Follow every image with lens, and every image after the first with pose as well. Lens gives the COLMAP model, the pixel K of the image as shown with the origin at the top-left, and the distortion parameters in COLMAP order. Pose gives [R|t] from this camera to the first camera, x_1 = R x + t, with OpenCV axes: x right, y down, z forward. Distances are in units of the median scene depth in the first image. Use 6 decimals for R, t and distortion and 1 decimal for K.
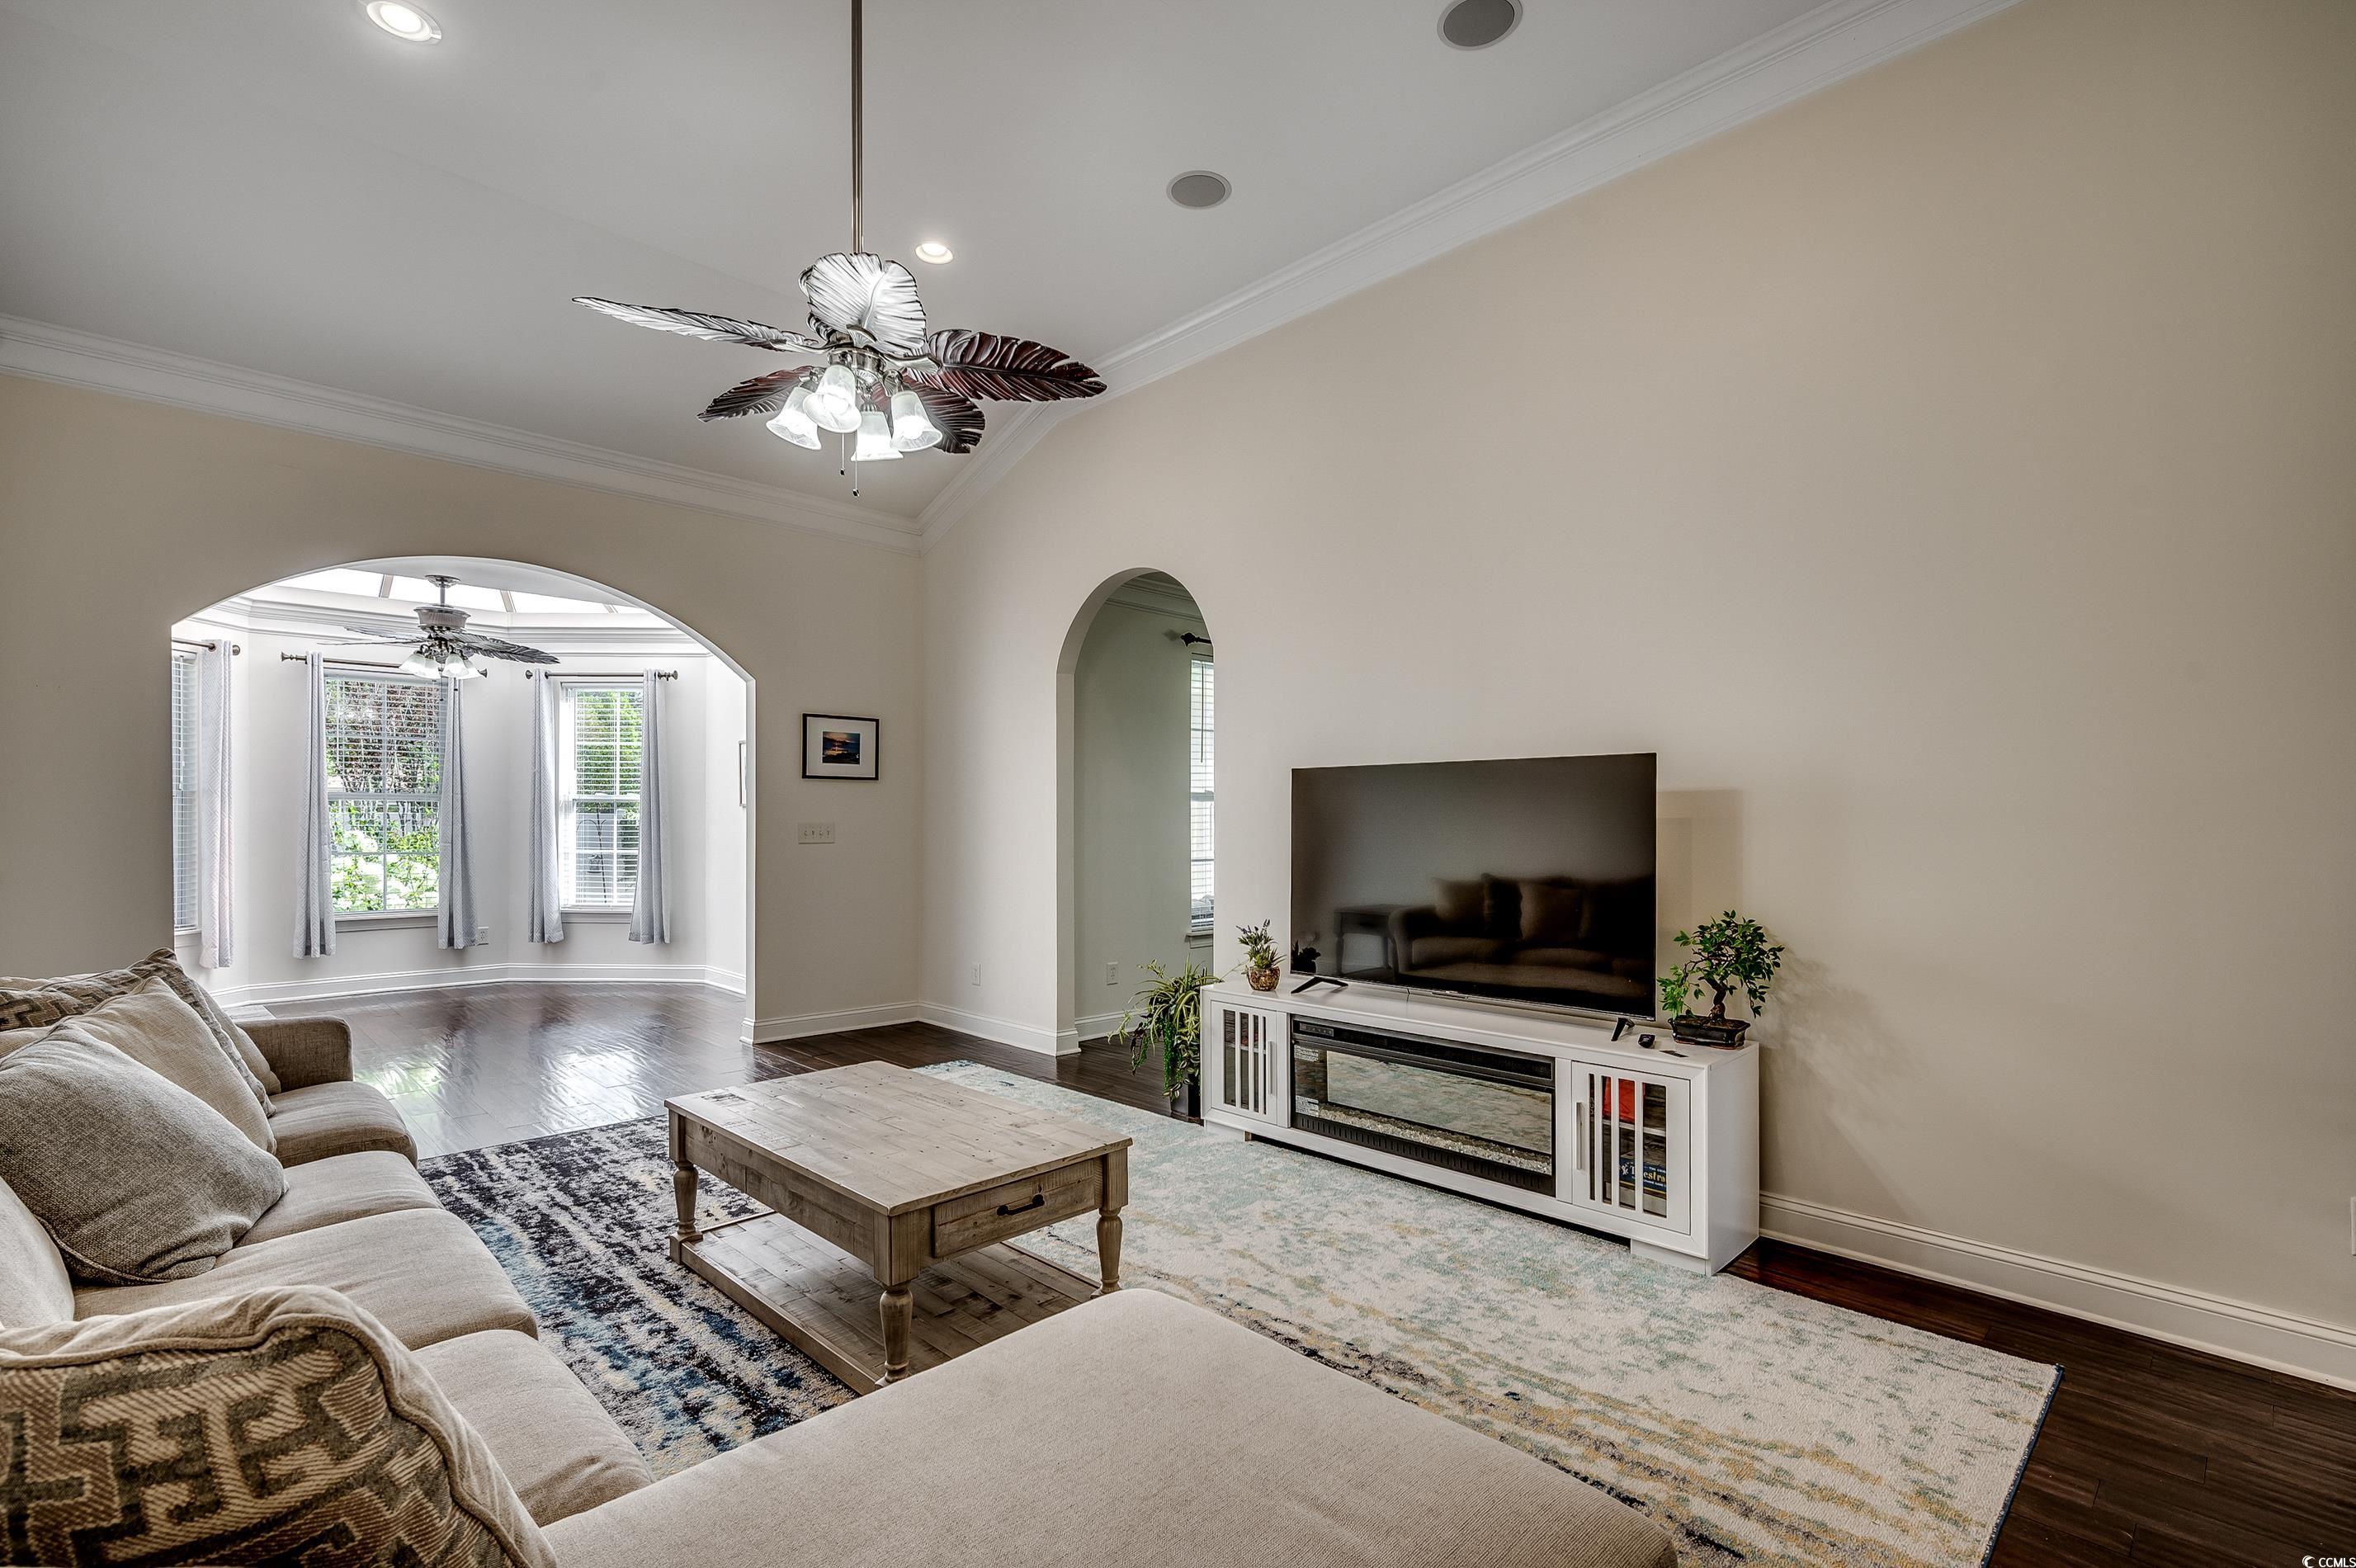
lens RADIAL K [[1061.5, 0, 1185.9], [0, 1061.5, 800.1], [0, 0, 1]] dist [-0.000988, 0.000851]
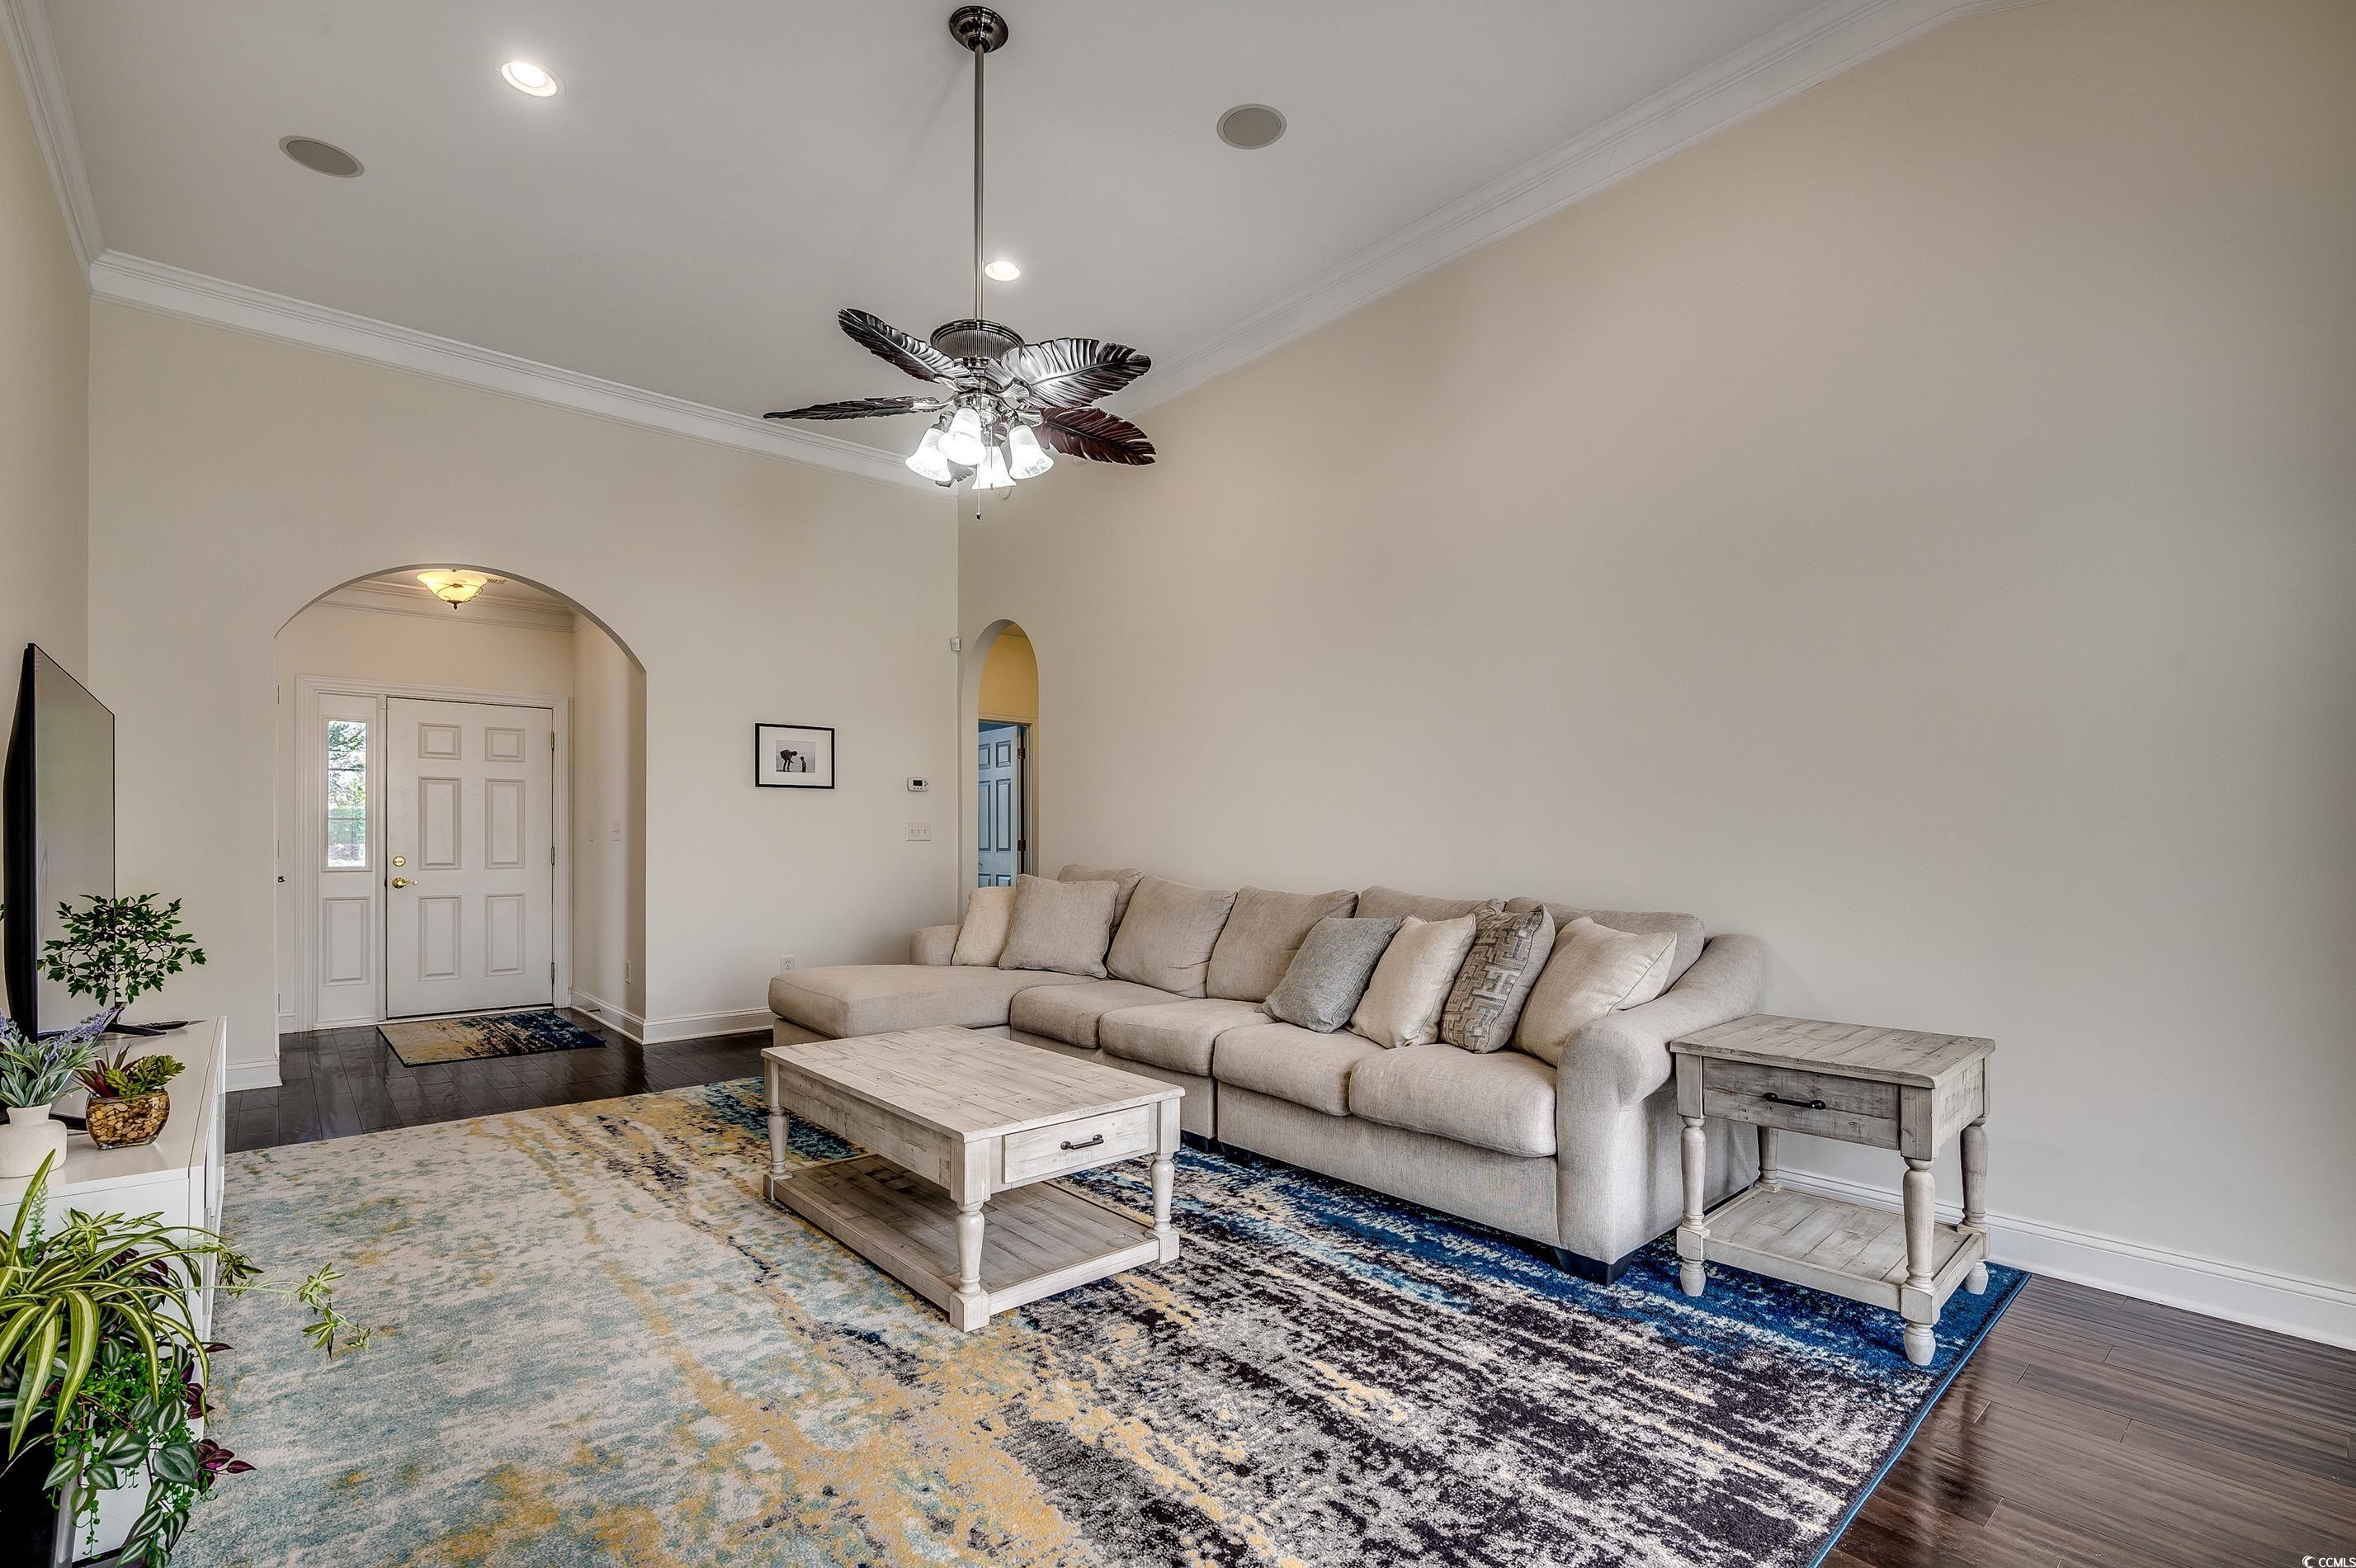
lens RADIAL K [[1061.5, 0, 1180.8], [0, 1061.5, 828.9], [0, 0, 1]] dist [-0.000988, 0.000851]
pose [[-0.998091, -0.002296, 0.061714, -0.506079], [-0.003997, 0.999615, -0.027447, 0.071272], [-0.061627, -0.027642, -0.997716, 1.812587]]
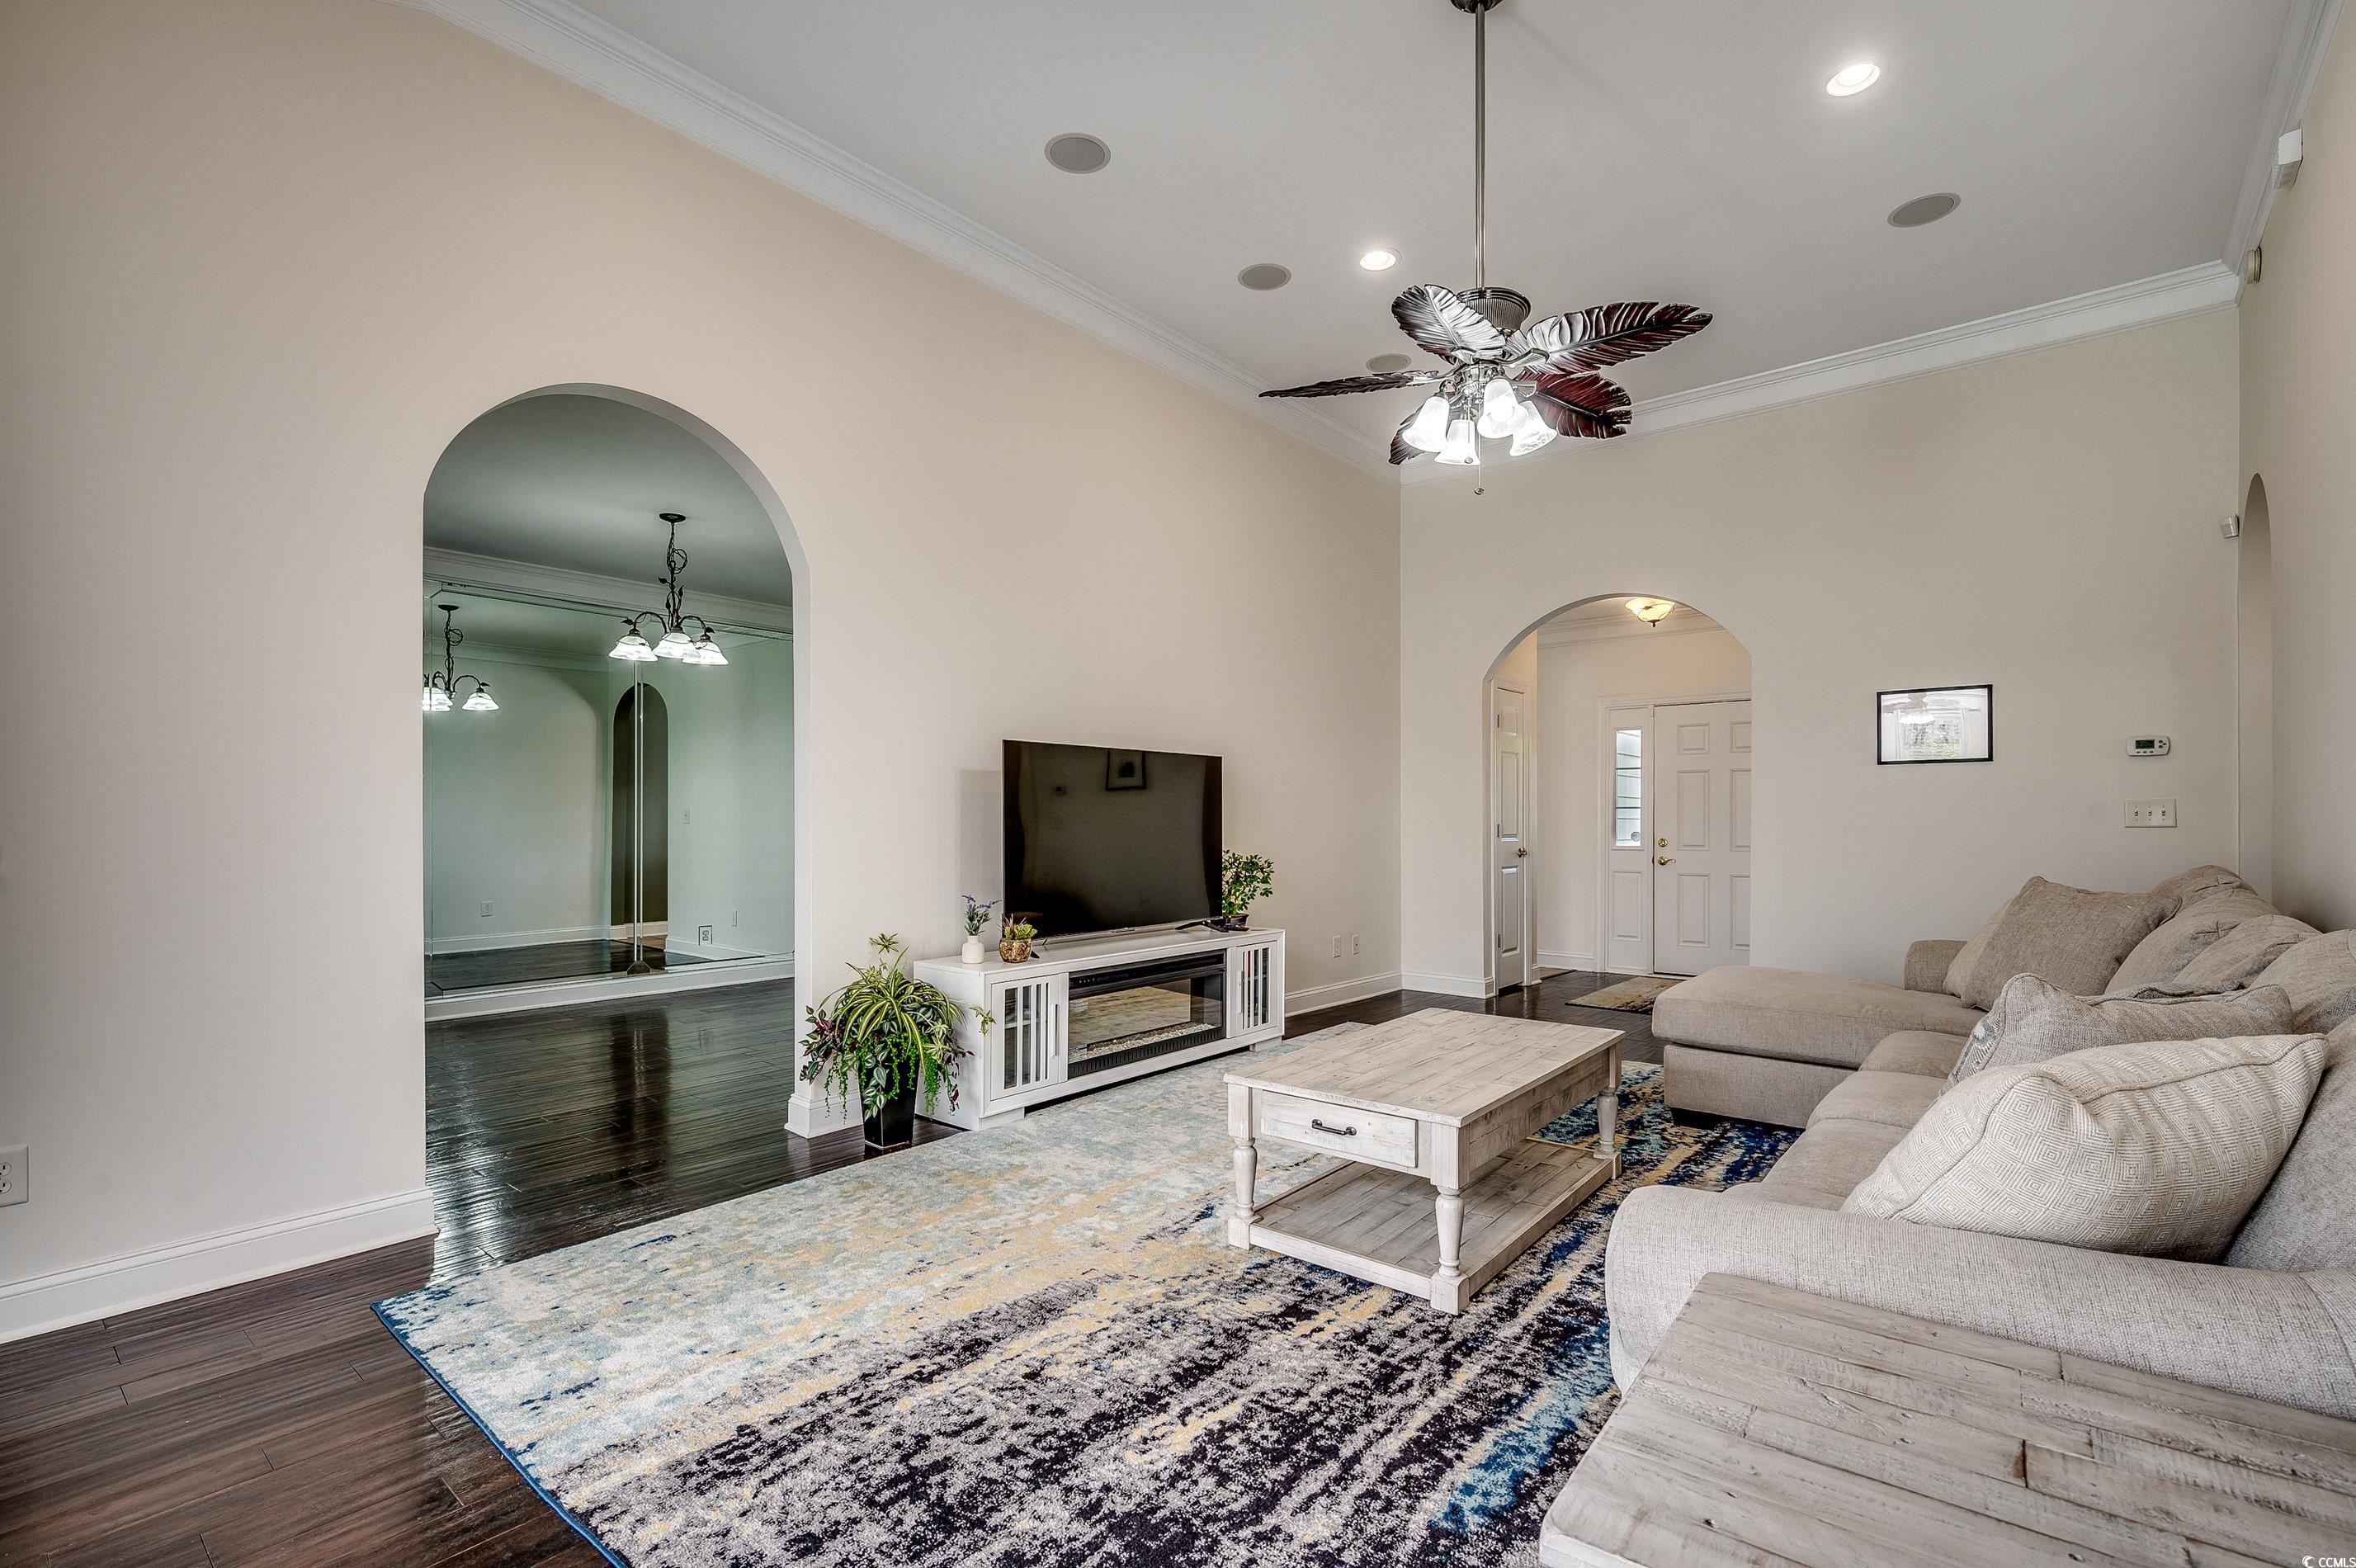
lens RADIAL K [[1061.5, 0, 1194.3], [0, 1061.5, 809.5], [0, 0, 1]] dist [-0.000988, 0.000851]
pose [[-0.103835, 0.009590, 0.994548, -1.177643], [-0.020251, 0.999726, -0.011754, 0.058039], [-0.994388, -0.021361, -0.103612, 1.197464]]
